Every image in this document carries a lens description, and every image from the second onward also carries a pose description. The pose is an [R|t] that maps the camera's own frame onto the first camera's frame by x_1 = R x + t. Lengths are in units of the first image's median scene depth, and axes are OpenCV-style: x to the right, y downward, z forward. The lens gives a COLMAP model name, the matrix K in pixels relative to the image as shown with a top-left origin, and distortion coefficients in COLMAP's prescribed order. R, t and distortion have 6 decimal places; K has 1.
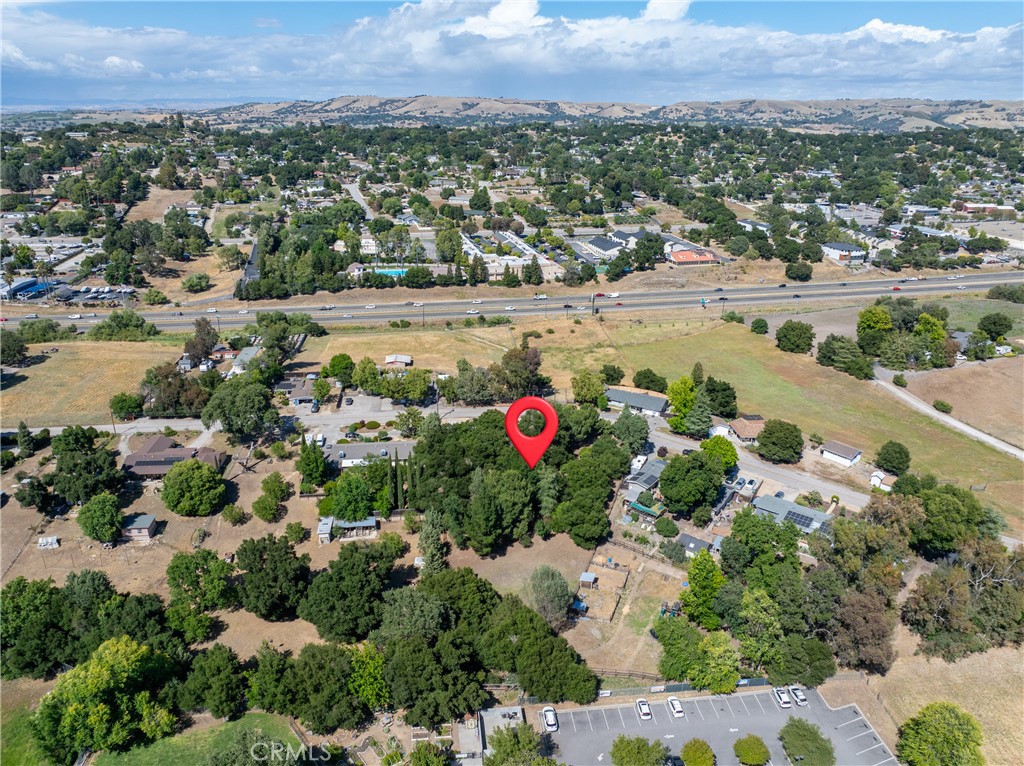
lens RADIAL K [[717.6, 0, 512.0], [0, 717.6, 383.0], [0, 0, 1]] dist [-0.039124, -0.001383]
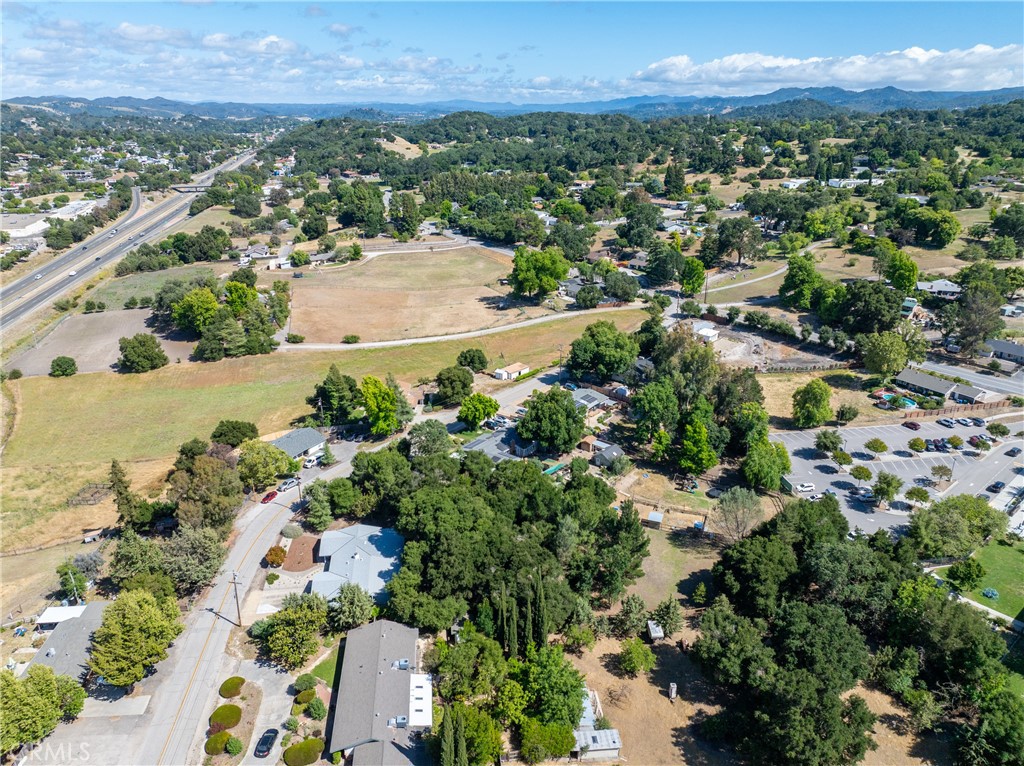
lens RADIAL K [[718.4, 0, 512.0], [0, 718.4, 383.0], [0, 0, 1]] dist [-0.062327, 0.037947]
pose [[0.007432, -0.361605, 0.932302, -0.514784], [0.357305, 0.871739, 0.335267, -0.207496], [-0.933958, 0.330625, 0.135682, 0.646932]]
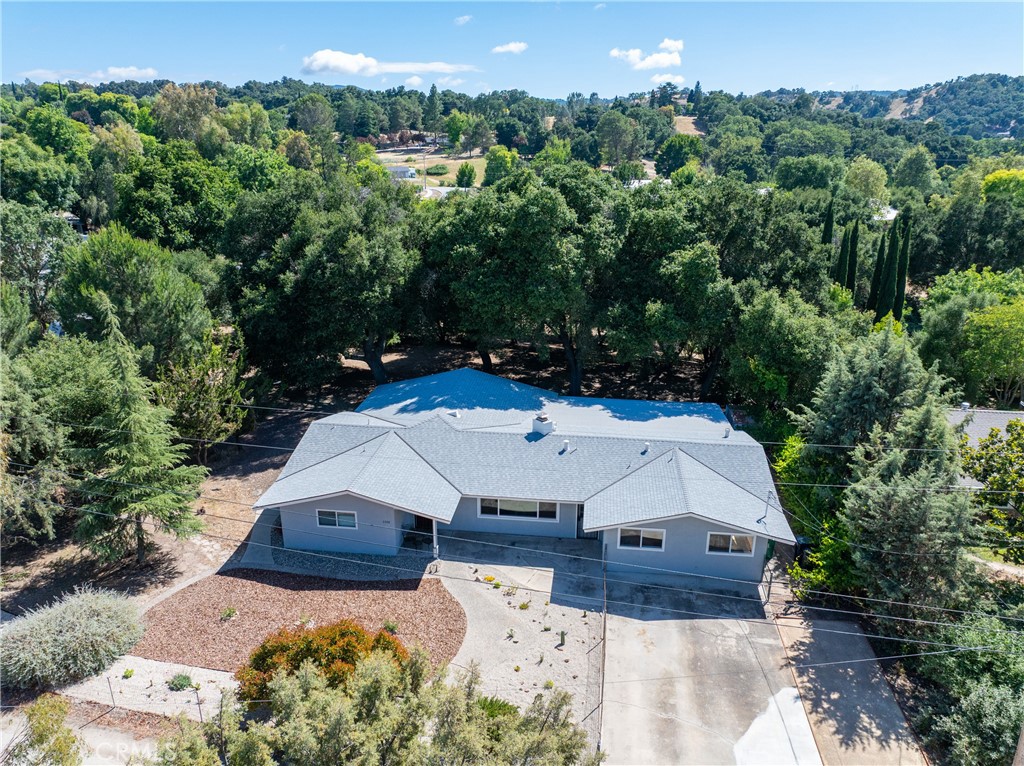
lens RADIAL K [[718.4, 0, 512.0], [0, 718.4, 383.0], [0, 0, 1]] dist [-0.062327, 0.037947]
pose [[-0.966594, -0.089831, 0.240053, -0.063987], [0.084492, 0.772546, 0.629312, -0.043062], [-0.241984, 0.628572, -0.739149, 0.992756]]
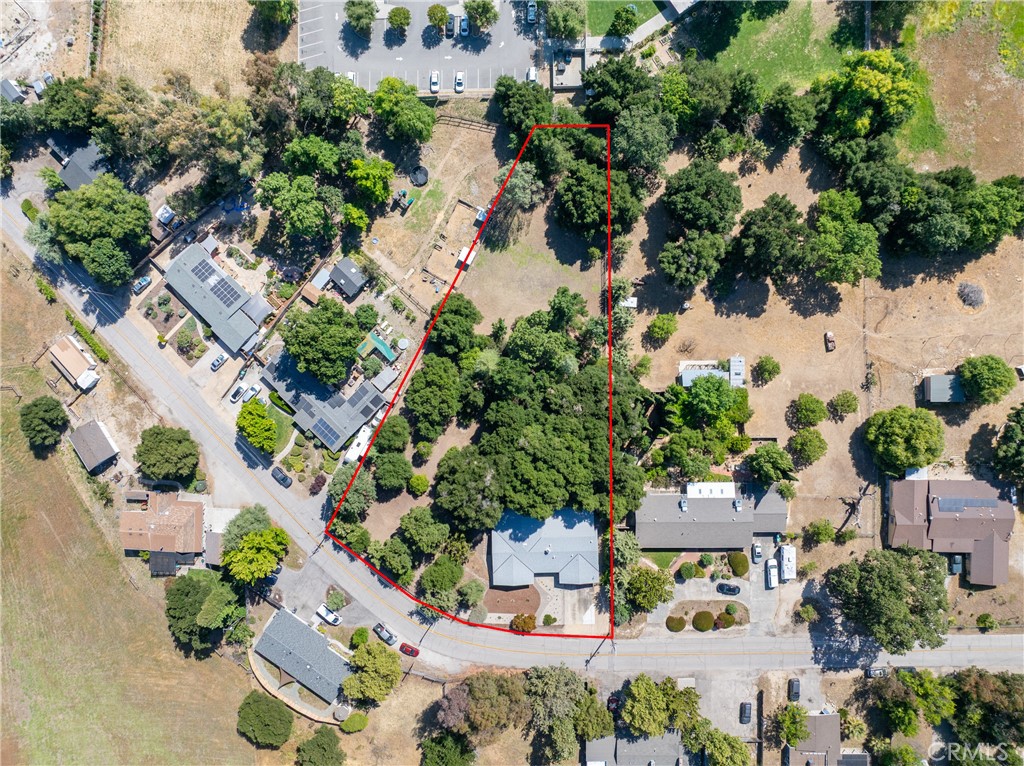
lens RADIAL K [[717.6, 0, 512.0], [0, 717.6, 383.0], [0, 0, 1]] dist [-0.039124, -0.001383]
pose [[-0.993609, -0.107341, 0.034914, -0.009314], [0.070864, -0.352434, 0.933150, -0.485263], [-0.087861, 0.929660, 0.357788, 0.522033]]
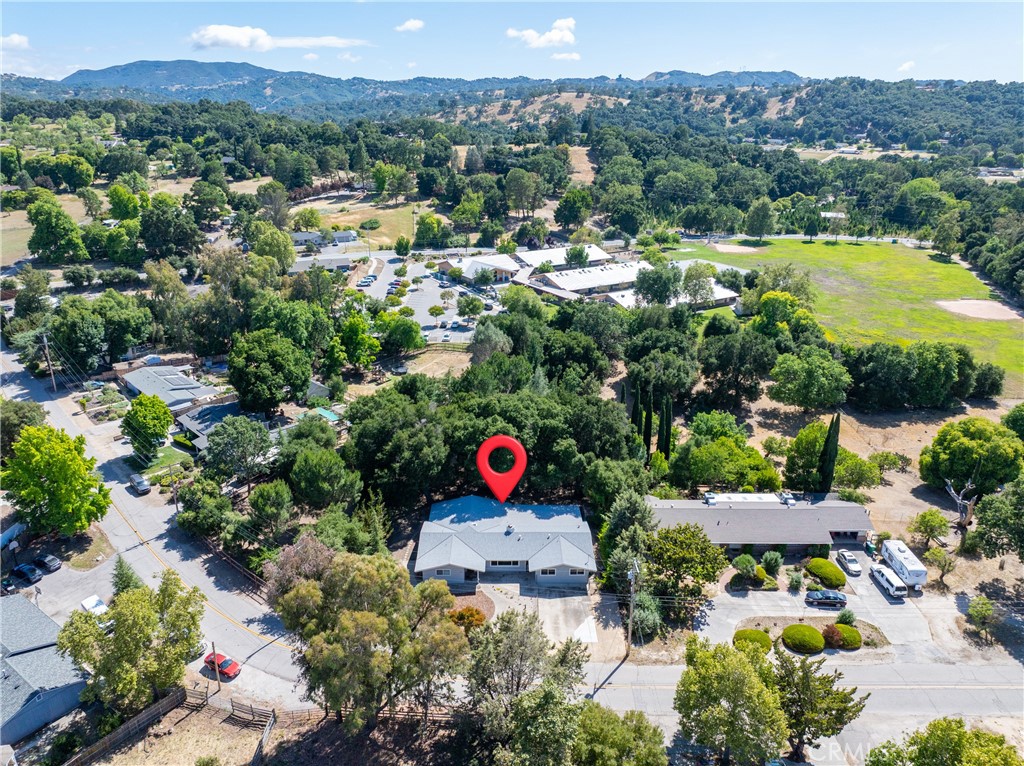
lens RADIAL K [[717.6, 0, 512.0], [0, 717.6, 383.0], [0, 0, 1]] dist [-0.039124, -0.001383]
pose [[-0.991768, -0.053484, 0.116347, -0.077932], [0.037254, 0.748779, 0.661772, -0.265638], [-0.122512, 0.660658, -0.740623, 1.127519]]
